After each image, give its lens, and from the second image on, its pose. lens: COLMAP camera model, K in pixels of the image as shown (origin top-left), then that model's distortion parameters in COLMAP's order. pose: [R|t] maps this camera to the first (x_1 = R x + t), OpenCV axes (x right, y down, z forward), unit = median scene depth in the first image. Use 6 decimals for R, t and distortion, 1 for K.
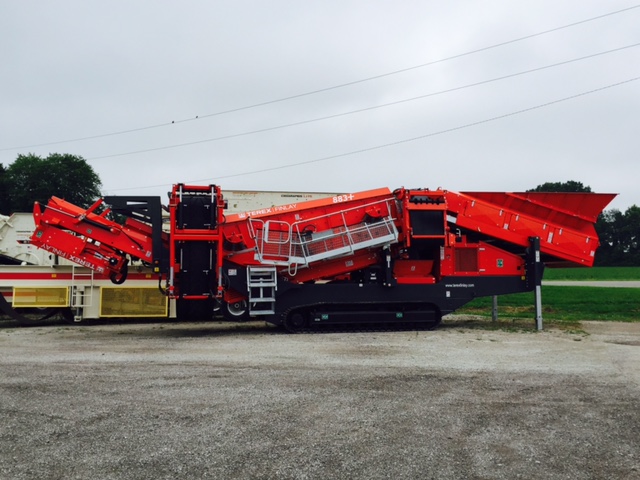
lens RADIAL K [[660.7, 0, 320.0], [0, 660.7, 240.0], [0, 0, 1]] dist [0.004137, 0.003966]
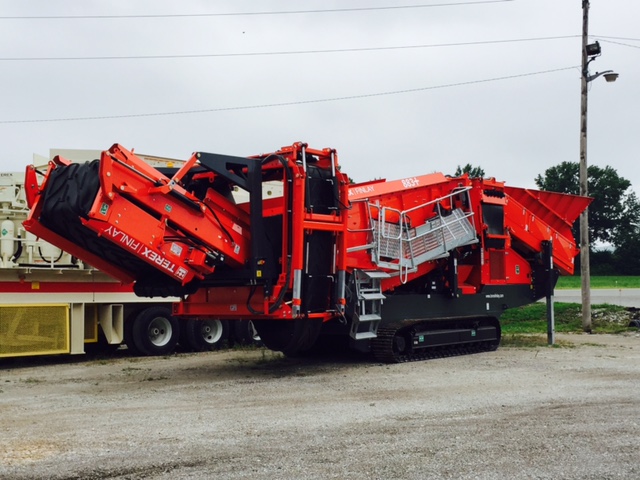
lens RADIAL K [[871.6, 0, 320.0], [0, 871.6, 240.0], [0, 0, 1]] dist [-0.010881, -0.026955]
pose [[0.781344, 0.031653, 0.623297, -0.677510], [-0.028957, 0.999476, -0.014457, 0.020896], [-0.623429, -0.006753, 0.781851, 0.283269]]
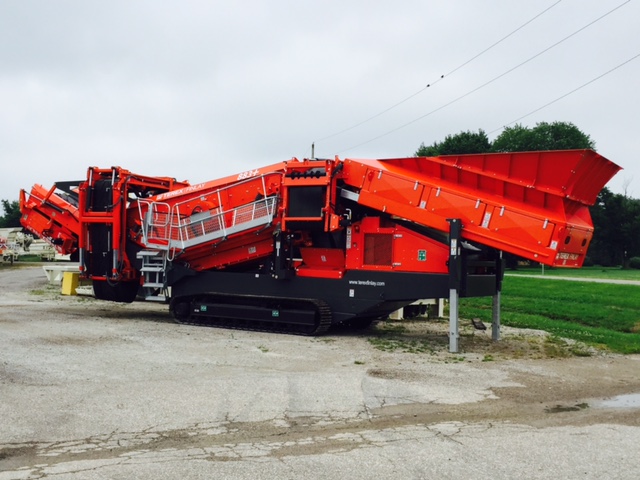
lens RADIAL K [[811.5, 0, 320.0], [0, 811.5, 240.0], [0, 0, 1]] dist [0.009603, 0.012006]
pose [[0.735950, 0.016833, -0.676827, 0.834672], [-0.003777, 0.999777, 0.020758, 0.000004], [0.677026, -0.012720, 0.735849, 0.283710]]
